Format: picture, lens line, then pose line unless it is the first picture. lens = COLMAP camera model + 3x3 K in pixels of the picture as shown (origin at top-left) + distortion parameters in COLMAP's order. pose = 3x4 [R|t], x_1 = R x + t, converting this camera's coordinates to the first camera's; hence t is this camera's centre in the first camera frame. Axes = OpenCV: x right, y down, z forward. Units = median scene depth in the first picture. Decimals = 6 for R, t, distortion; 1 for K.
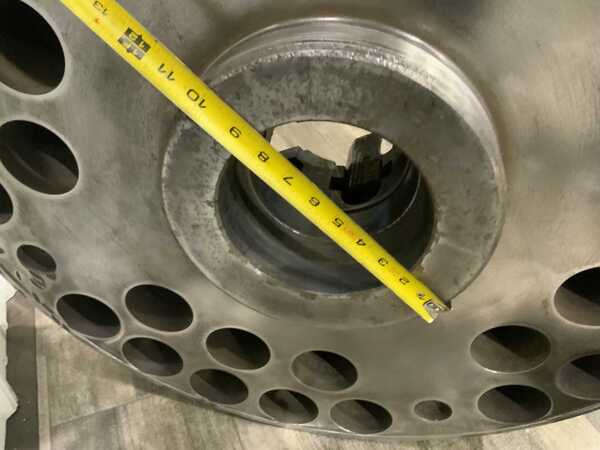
lens RADIAL K [[499.1, 0, 300.0], [0, 499.1, 225.0], [0, 0, 1]] dist [0.011101, -0.055762]
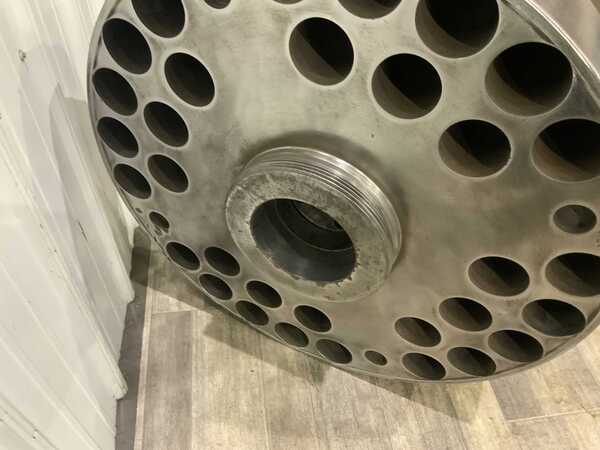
lens RADIAL K [[499.1, 0, 300.0], [0, 499.1, 225.0], [0, 0, 1]] dist [0.011101, -0.055762]
pose [[0.965627, 0.193932, -0.173073, 0.234336], [-0.170633, 0.975230, 0.140754, -0.228699], [0.196083, -0.106384, 0.974800, -0.565564]]
